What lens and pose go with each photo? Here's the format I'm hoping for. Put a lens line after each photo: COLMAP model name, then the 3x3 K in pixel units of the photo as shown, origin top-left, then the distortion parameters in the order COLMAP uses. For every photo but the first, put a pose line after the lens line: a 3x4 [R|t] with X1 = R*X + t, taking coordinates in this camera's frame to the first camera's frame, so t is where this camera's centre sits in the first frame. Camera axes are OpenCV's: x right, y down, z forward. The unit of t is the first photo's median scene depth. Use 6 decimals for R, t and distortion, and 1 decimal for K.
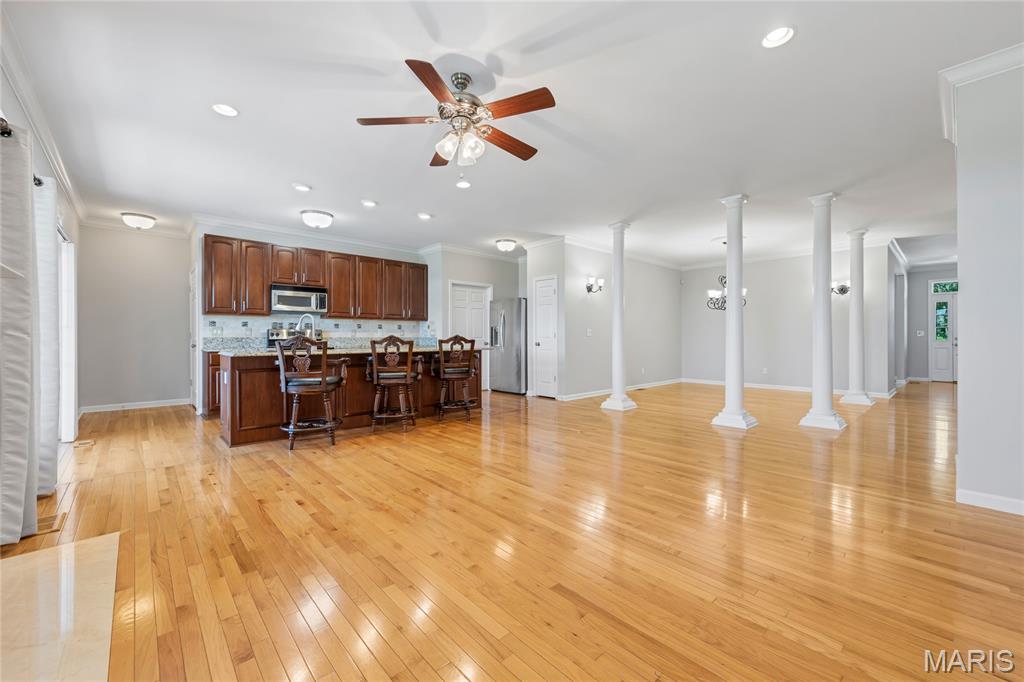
lens RADIAL K [[406.7, 0, 521.2], [0, 406.7, 339.0], [0, 0, 1]] dist [0.009458, -0.001497]
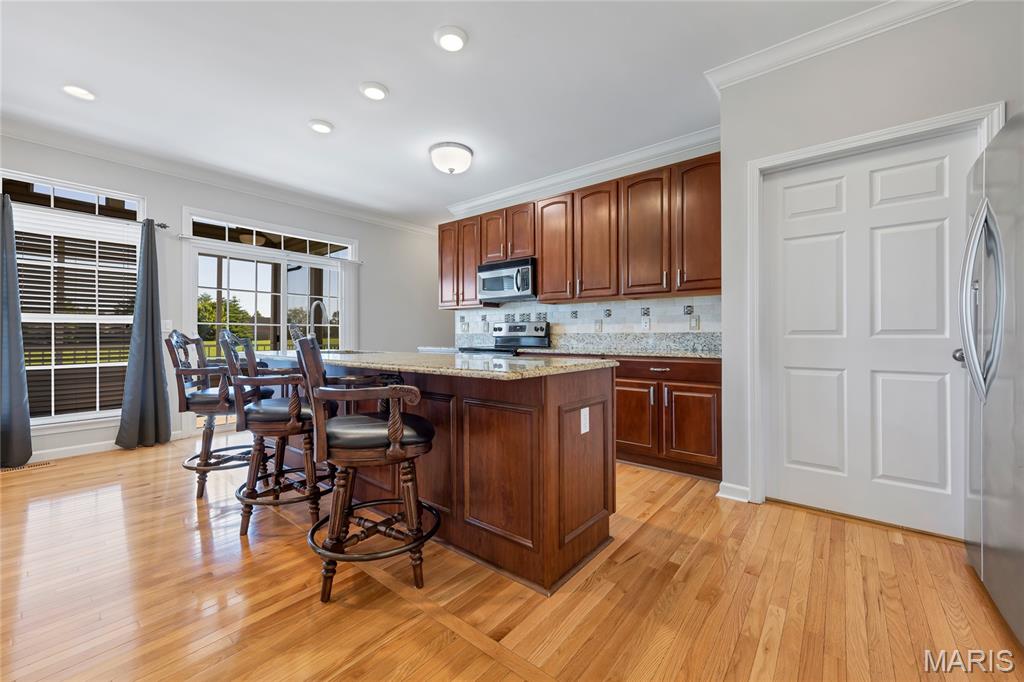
lens RADIAL K [[406.7, 0, 498.3], [0, 406.7, 335.4], [0, 0, 1]] dist [0.009458, -0.001497]
pose [[0.116891, 0.003338, -0.993139, 0.167583], [-0.000575, 0.999994, 0.003294, -0.002810], [0.993145, 0.000186, 0.116892, 0.928630]]
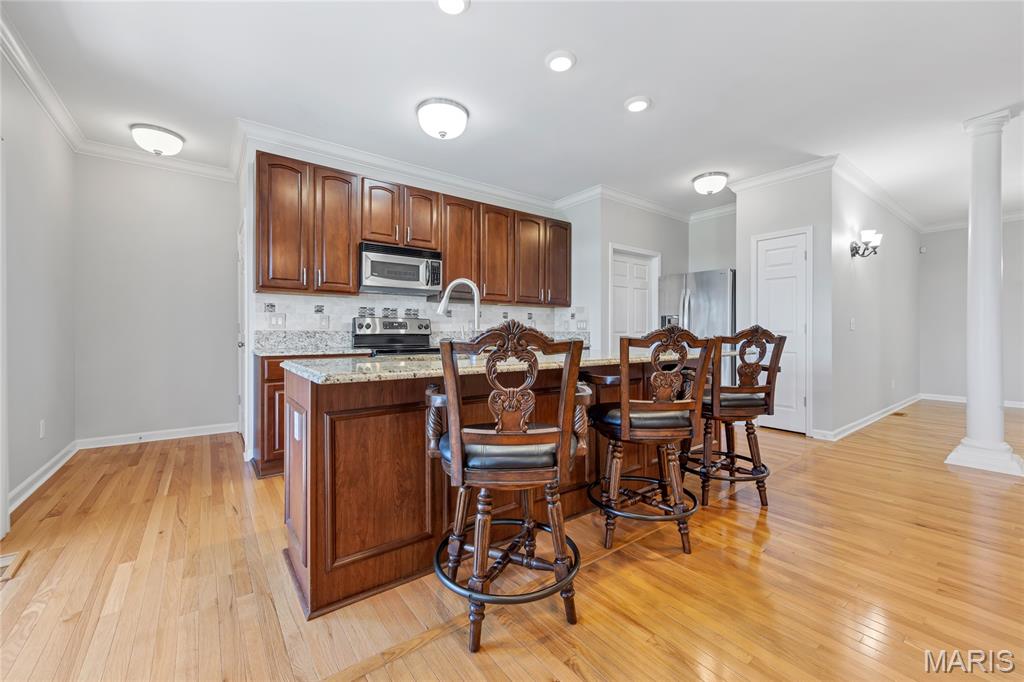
lens RADIAL K [[406.7, 0, 521.0], [0, 406.7, 335.2], [0, 0, 1]] dist [0.009458, -0.001497]
pose [[0.995170, 0.002934, -0.098118, -0.313369], [-0.002727, 0.999994, 0.002240, 0.000436], [0.098124, -0.001962, 0.995172, 0.418692]]
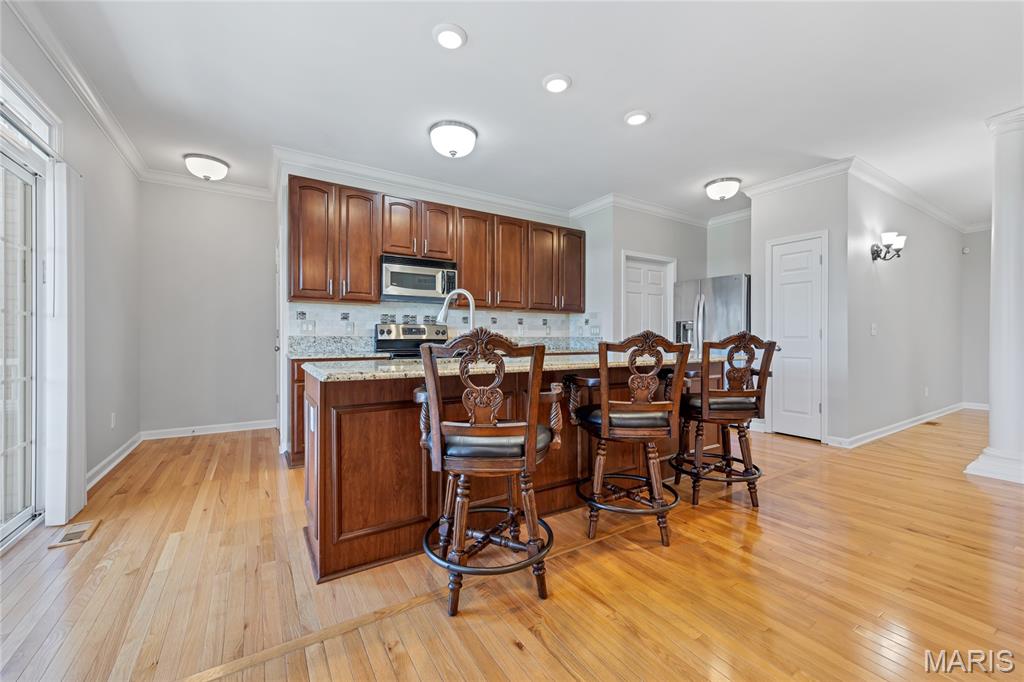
lens RADIAL K [[406.7, 0, 520.8], [0, 406.7, 340.6], [0, 0, 1]] dist [0.009458, -0.001497]
pose [[0.983688, 0.003784, -0.179842, -0.271814], [-0.003256, 0.999989, 0.003231, -0.000034], [0.179852, -0.002593, 0.983690, 0.393281]]
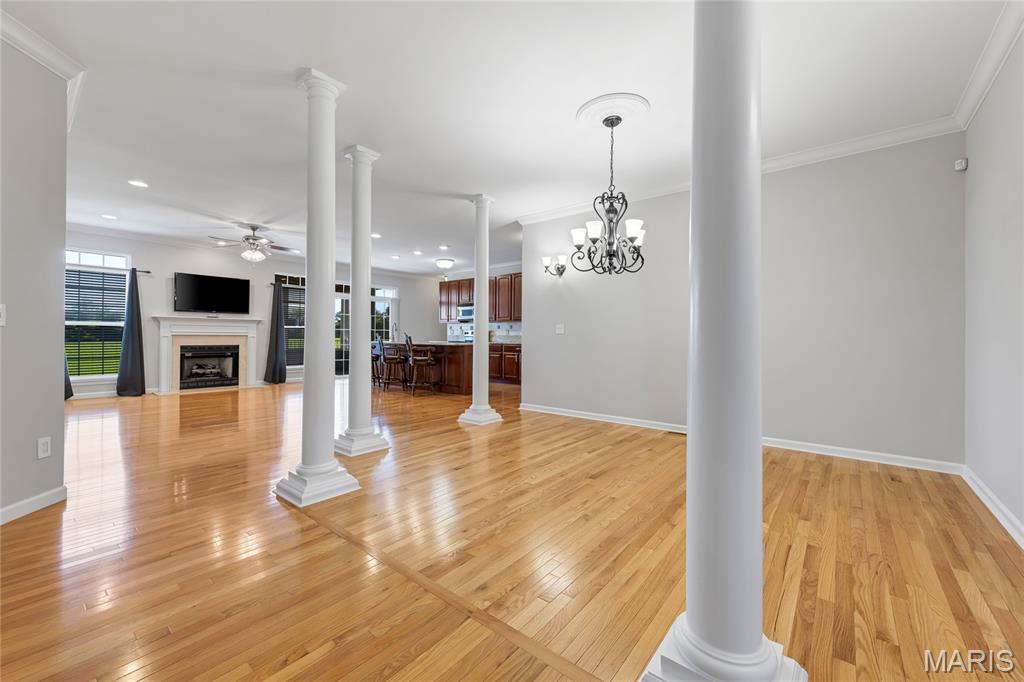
lens RADIAL K [[406.7, 0, 501.9], [0, 406.7, 337.4], [0, 0, 1]] dist [0.009458, -0.001497]
pose [[0.125851, 0.005279, -0.992035, 1.080147], [-0.007703, 0.999961, 0.004344, -0.003004], [0.992019, 0.007095, 0.125886, 0.952523]]
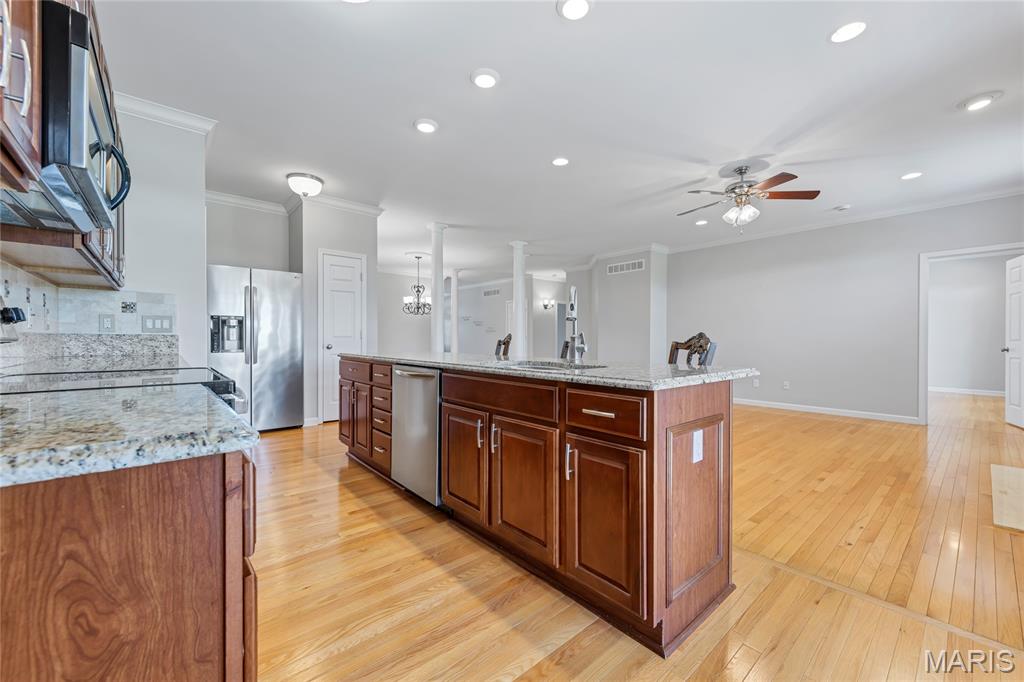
lens RADIAL K [[406.7, 0, 509.1], [0, 406.7, 342.1], [0, 0, 1]] dist [0.009458, -0.001497]
pose [[0.042339, -0.006520, 0.999082, -0.757422], [-0.001315, 0.999977, 0.006582, -0.000246], [-0.999102, -0.001593, 0.042329, 0.798615]]
